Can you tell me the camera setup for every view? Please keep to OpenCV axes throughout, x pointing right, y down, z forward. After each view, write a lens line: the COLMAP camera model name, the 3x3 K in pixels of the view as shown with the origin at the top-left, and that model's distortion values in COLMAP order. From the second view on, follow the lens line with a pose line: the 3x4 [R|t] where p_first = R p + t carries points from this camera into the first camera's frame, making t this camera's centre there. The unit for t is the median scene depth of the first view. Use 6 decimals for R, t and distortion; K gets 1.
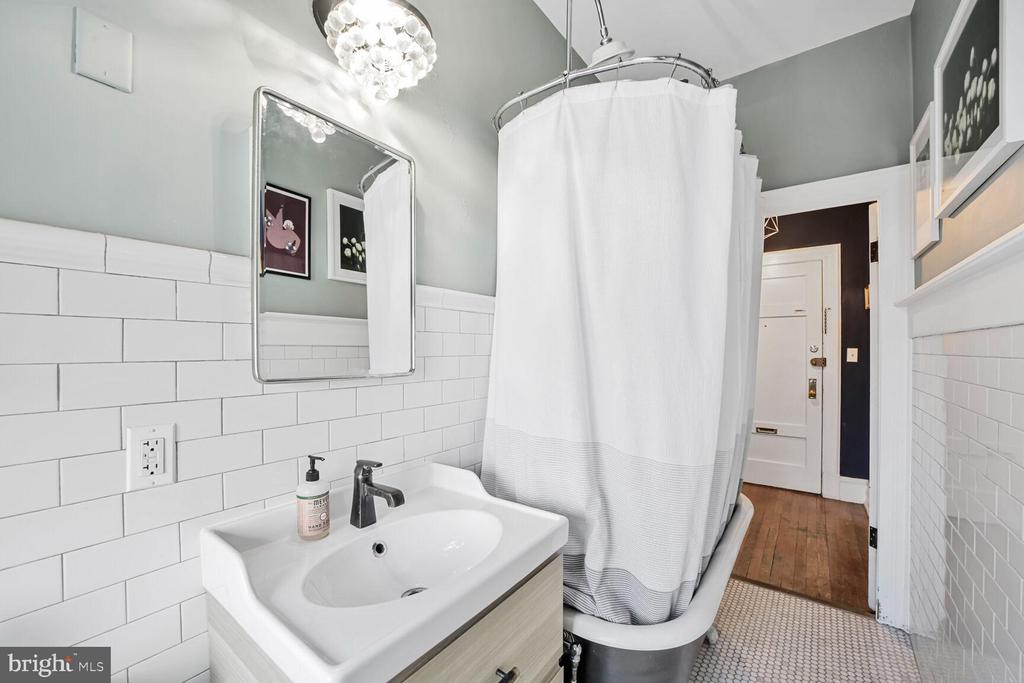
lens RADIAL K [[415.2, 0, 500.8], [0, 415.2, 360.1], [0, 0, 1]] dist [-0.020801, 0.000292]
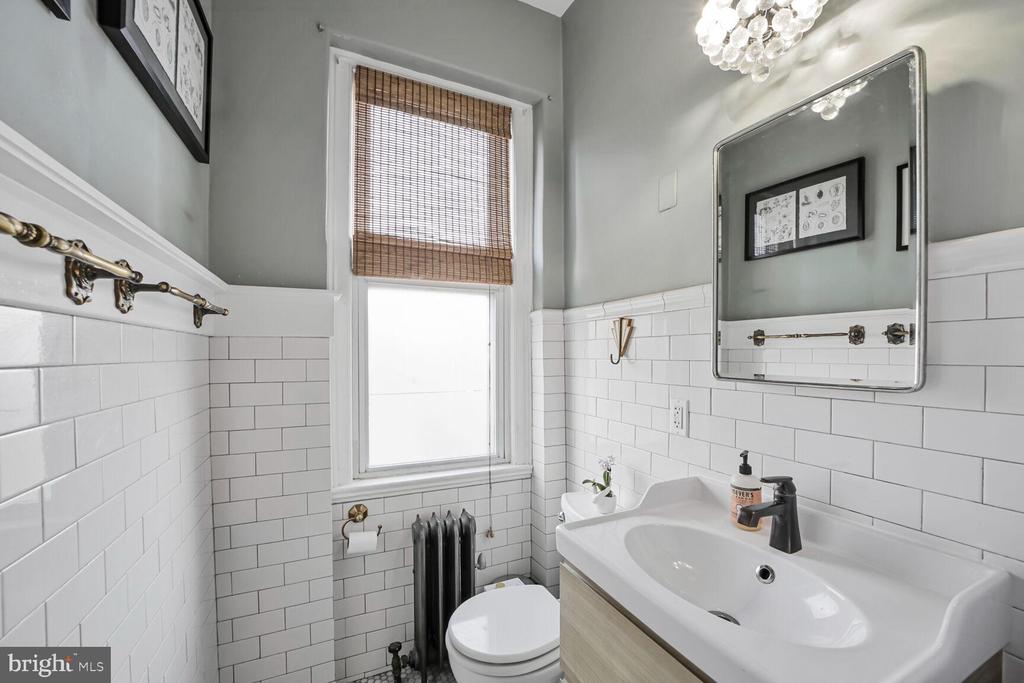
lens RADIAL K [[415.2, 0, 500.8], [0, 415.2, 360.1], [0, 0, 1]] dist [-0.020801, 0.000292]
pose [[-0.489382, 0.019165, -0.871859, 0.818481], [-0.011472, 0.999530, 0.028411, -0.031052], [0.871994, 0.023906, -0.488932, 0.995088]]
